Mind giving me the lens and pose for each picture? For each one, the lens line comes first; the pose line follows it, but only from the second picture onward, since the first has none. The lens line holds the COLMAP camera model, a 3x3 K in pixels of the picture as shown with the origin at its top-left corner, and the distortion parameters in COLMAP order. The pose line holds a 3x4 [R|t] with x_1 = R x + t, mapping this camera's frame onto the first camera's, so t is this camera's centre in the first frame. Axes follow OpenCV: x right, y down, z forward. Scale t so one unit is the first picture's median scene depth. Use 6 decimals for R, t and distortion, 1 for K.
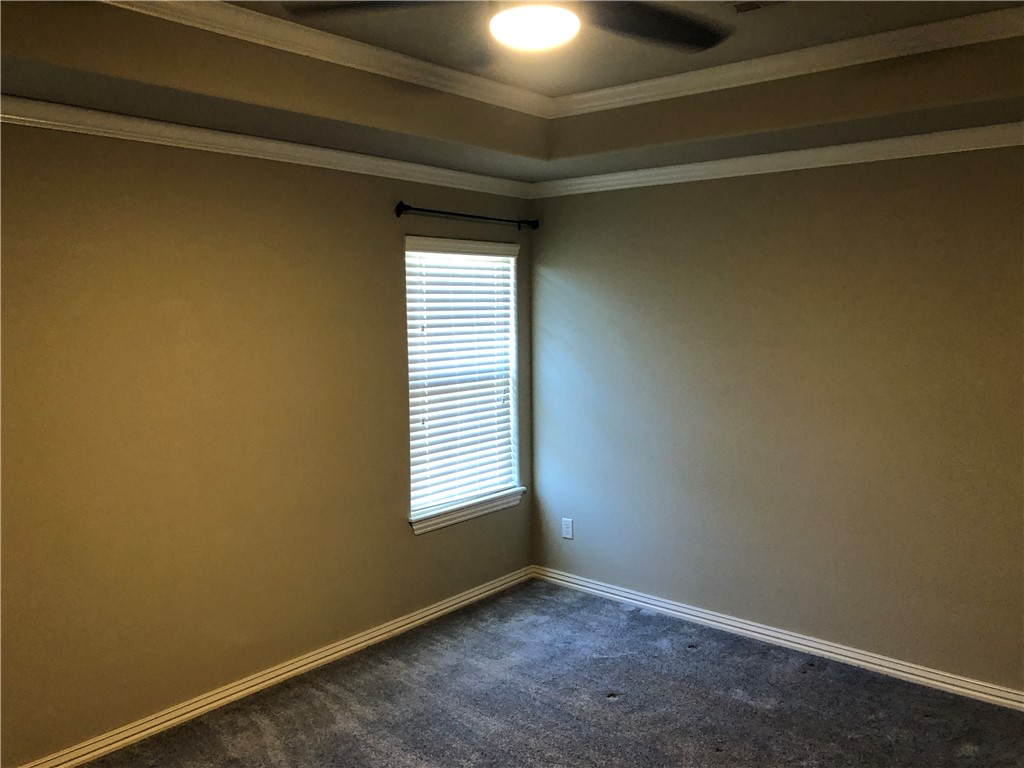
lens RADIAL K [[840.8, 0, 512.0], [0, 840.8, 384.0], [0, 0, 1]] dist [0.051130, -0.006349]
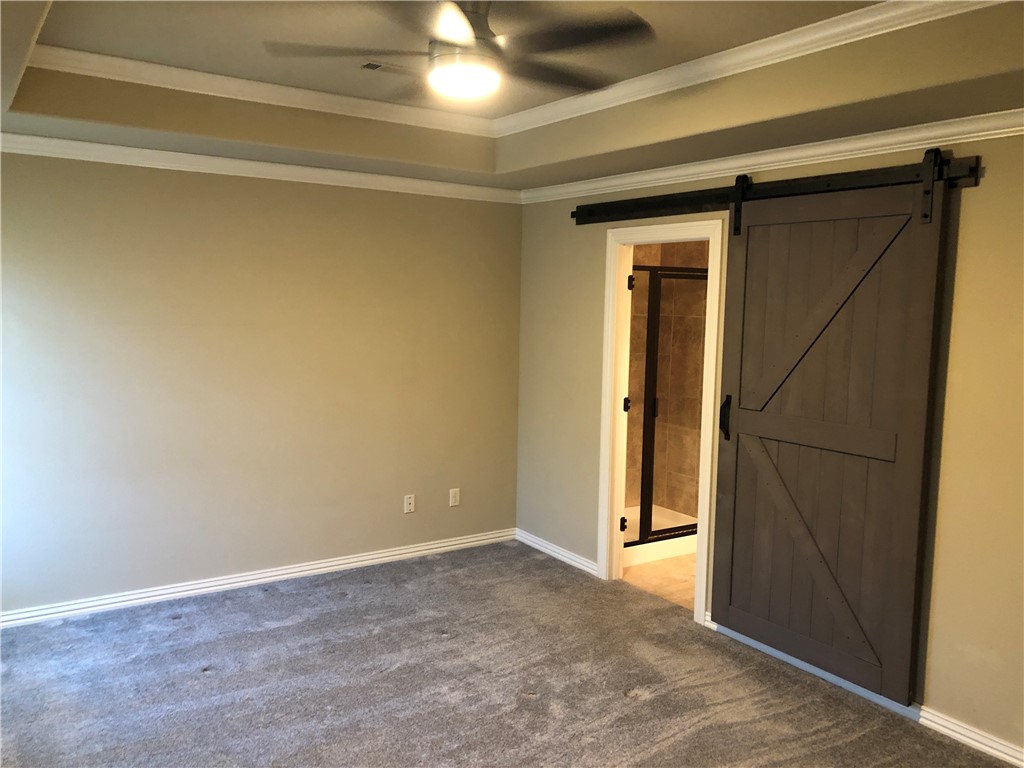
lens RADIAL K [[840.8, 0, 512.0], [0, 840.8, 384.0], [0, 0, 1]] dist [0.051130, -0.006349]
pose [[0.288042, -0.088331, 0.953535, -0.660882], [0.067710, 0.995123, 0.071730, -0.025757], [-0.955221, 0.043903, 0.292618, 0.292210]]
